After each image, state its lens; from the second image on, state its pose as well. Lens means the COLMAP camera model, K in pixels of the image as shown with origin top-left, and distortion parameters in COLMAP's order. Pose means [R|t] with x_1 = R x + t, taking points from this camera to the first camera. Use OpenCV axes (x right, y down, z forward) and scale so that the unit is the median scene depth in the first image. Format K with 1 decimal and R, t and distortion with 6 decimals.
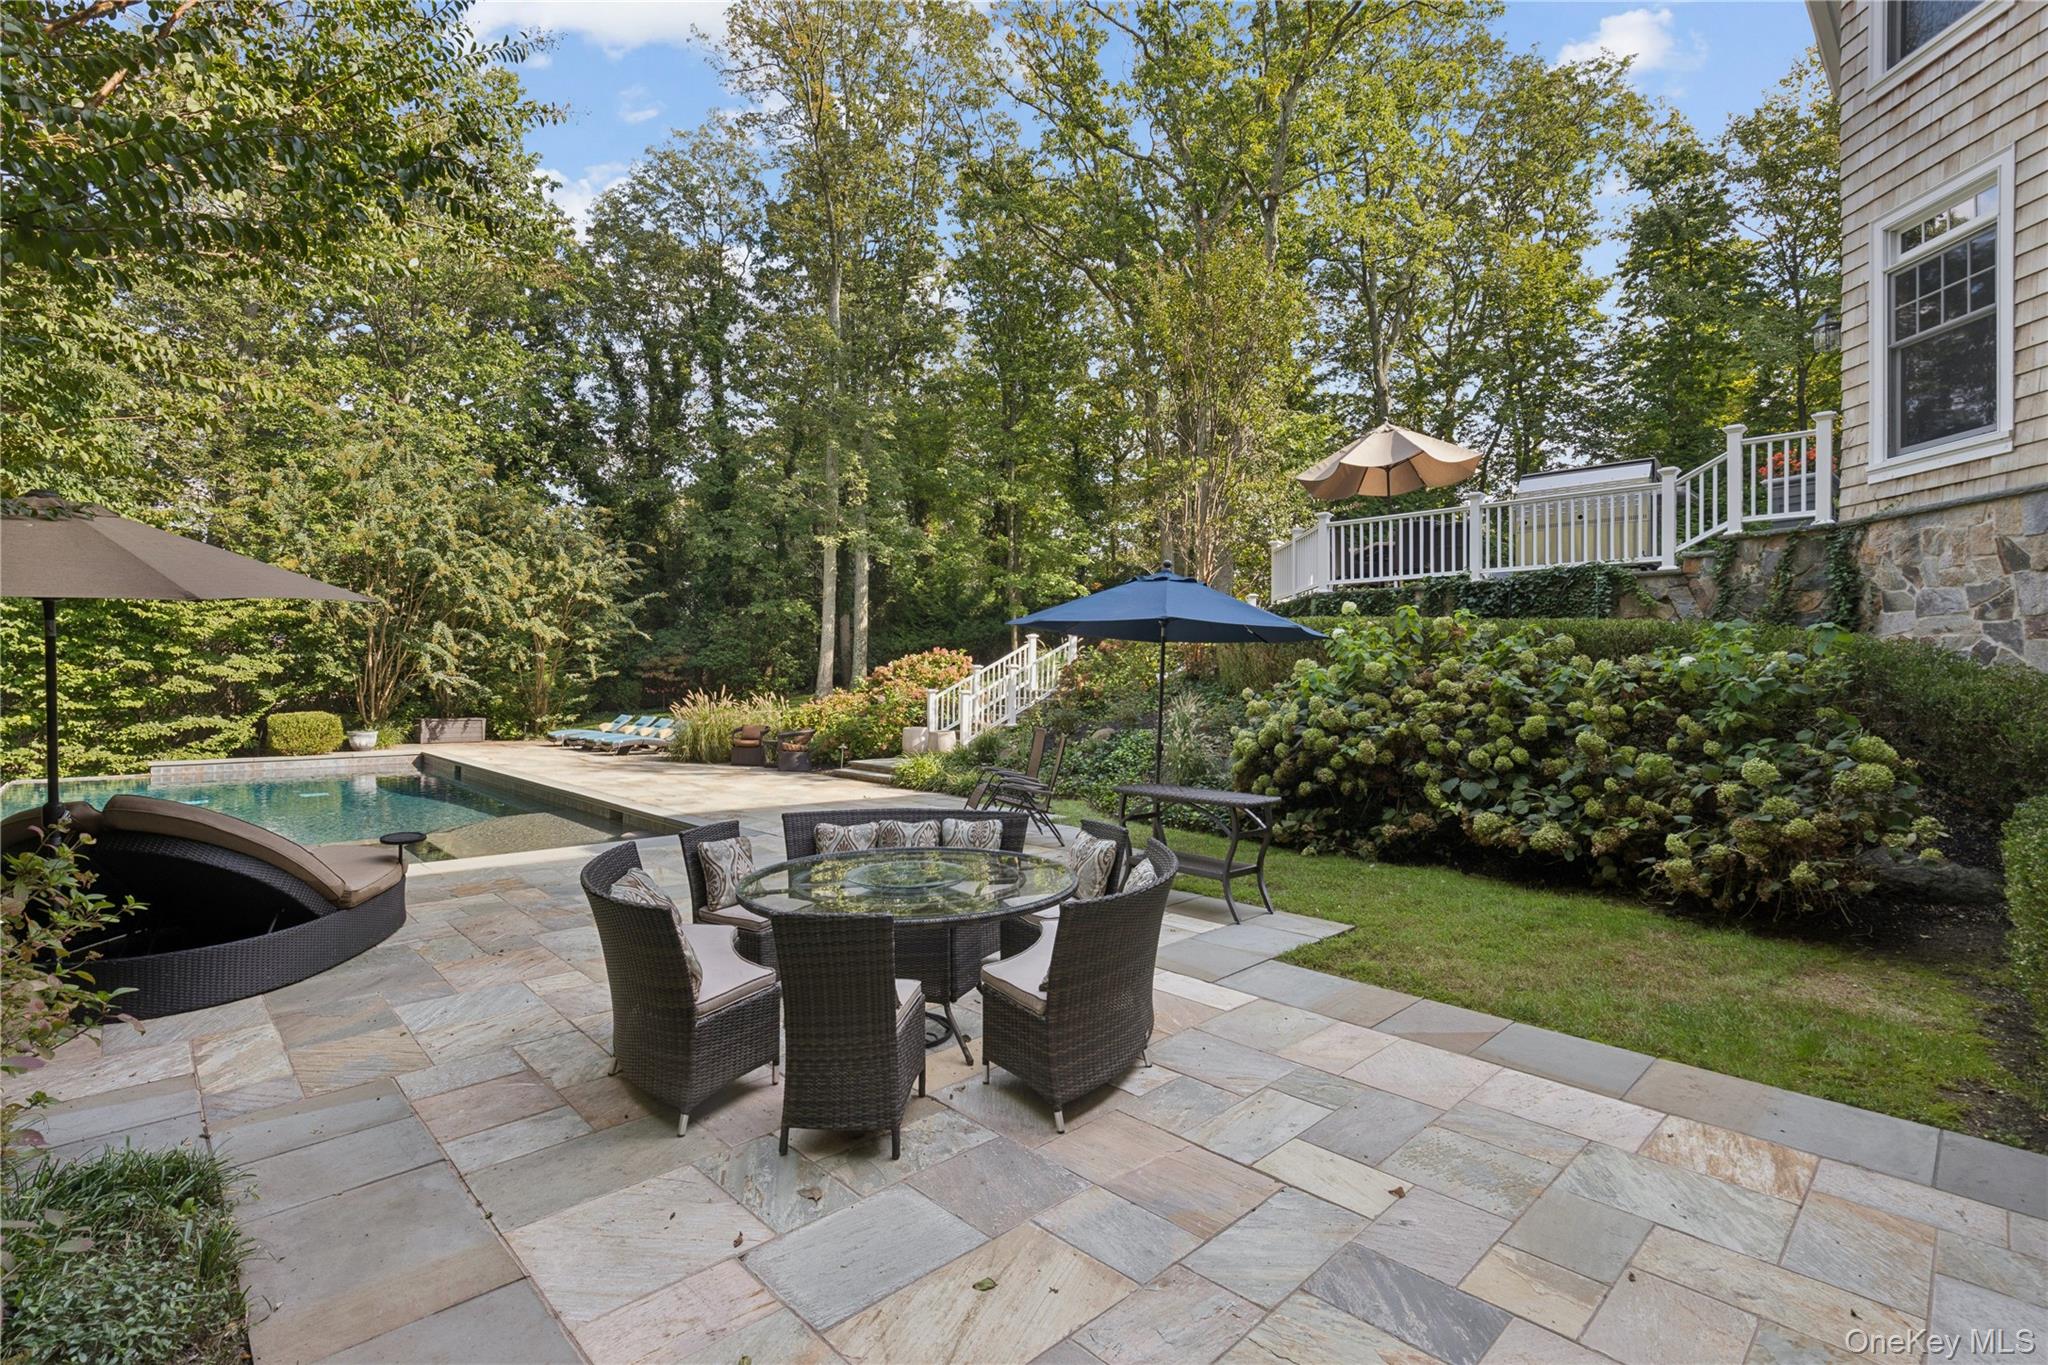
lens RADIAL K [[953.9, 0, 1024.0], [0, 953.9, 682.5], [0, 0, 1]] dist [-0.001772, 0.000203]
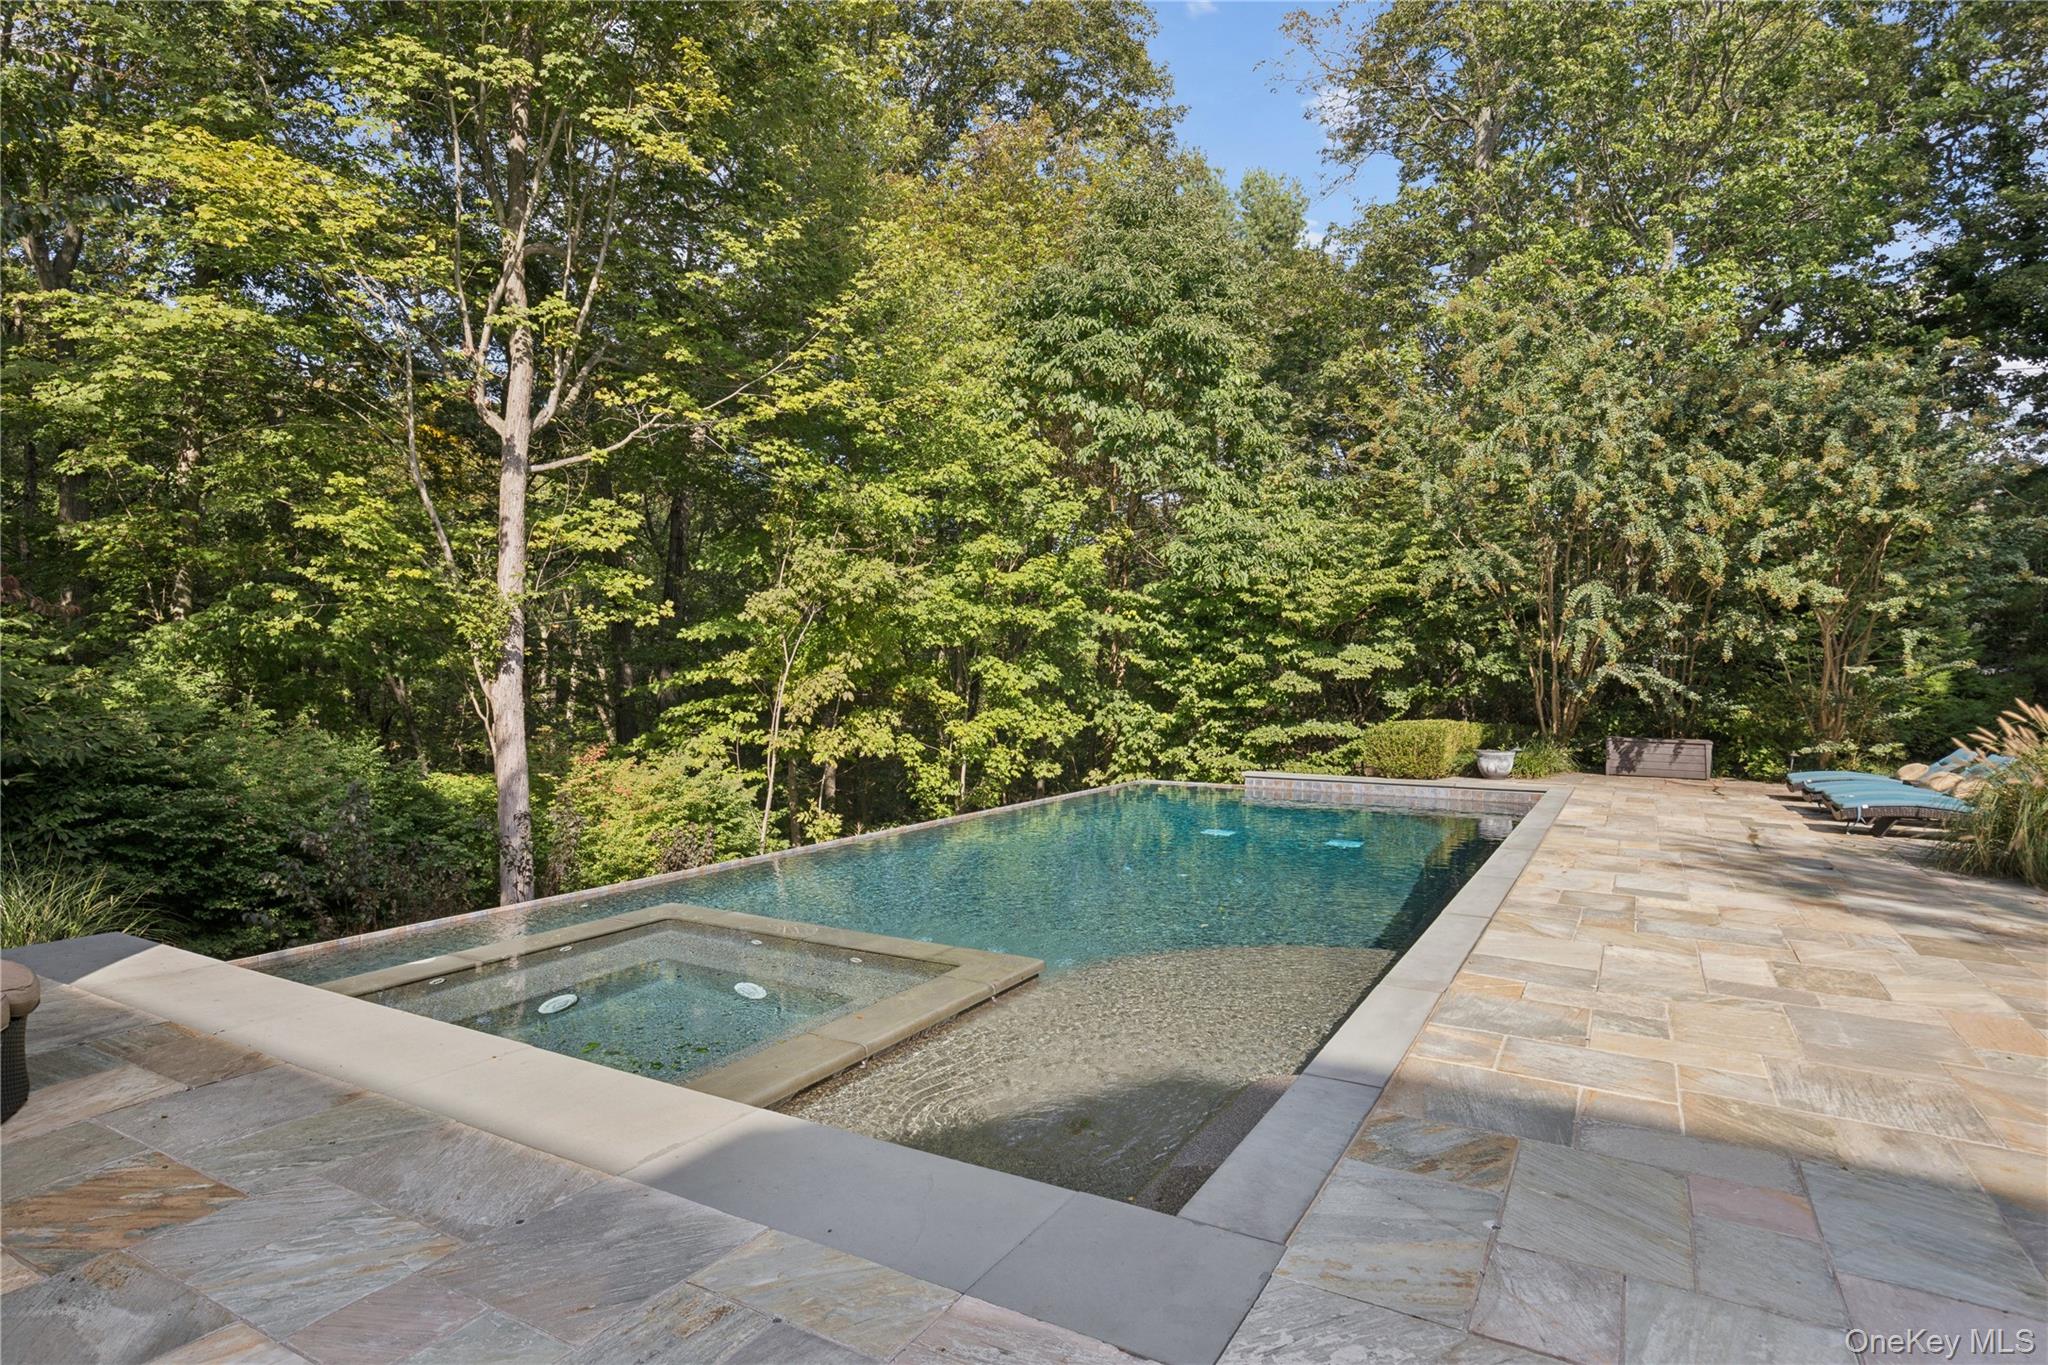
lens RADIAL K [[1107.9, 0, 1016.8], [0, 1107.9, 684.0], [0, 0, 1]] dist [-0.016730, -0.000014]
pose [[0.279367, 0.004172, -0.960175, -0.024477], [-0.007726, 0.999968, 0.002097, 0.003881], [0.960153, 0.006833, 0.279390, 0.494705]]
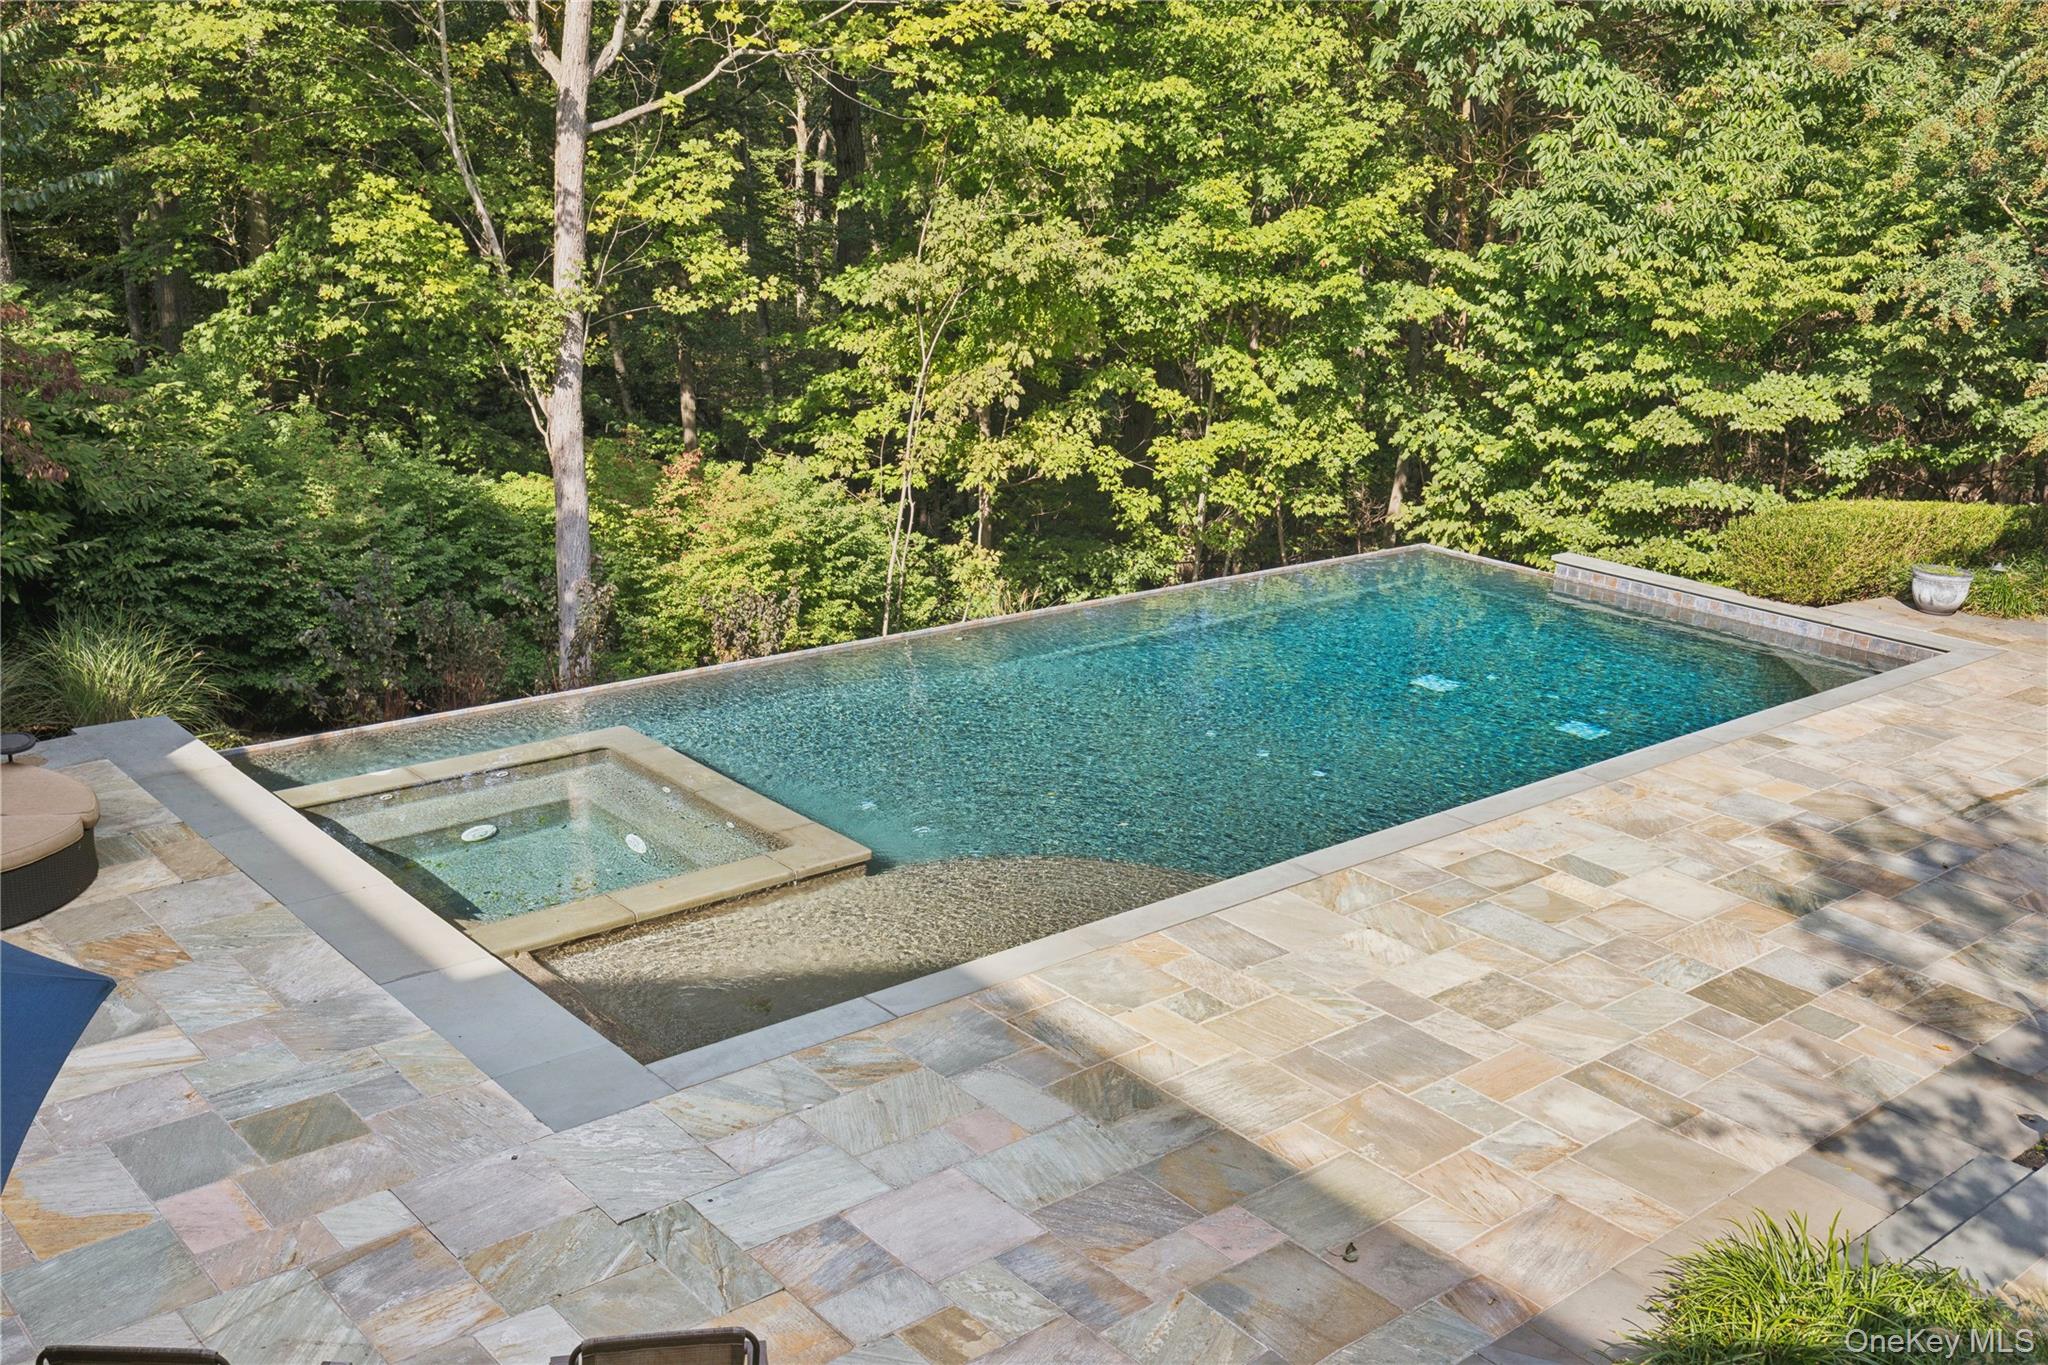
lens RADIAL K [[1997.4, 0, 1024.0], [0, 1997.4, 682.5], [0, 0, 1]] dist [0.079120, -0.202493]
pose [[-0.054425, 0.279643, -0.958560, 0.285790], [-0.049883, 0.958023, 0.282319, -0.161288], [0.997271, 0.063181, -0.038191, 0.677005]]
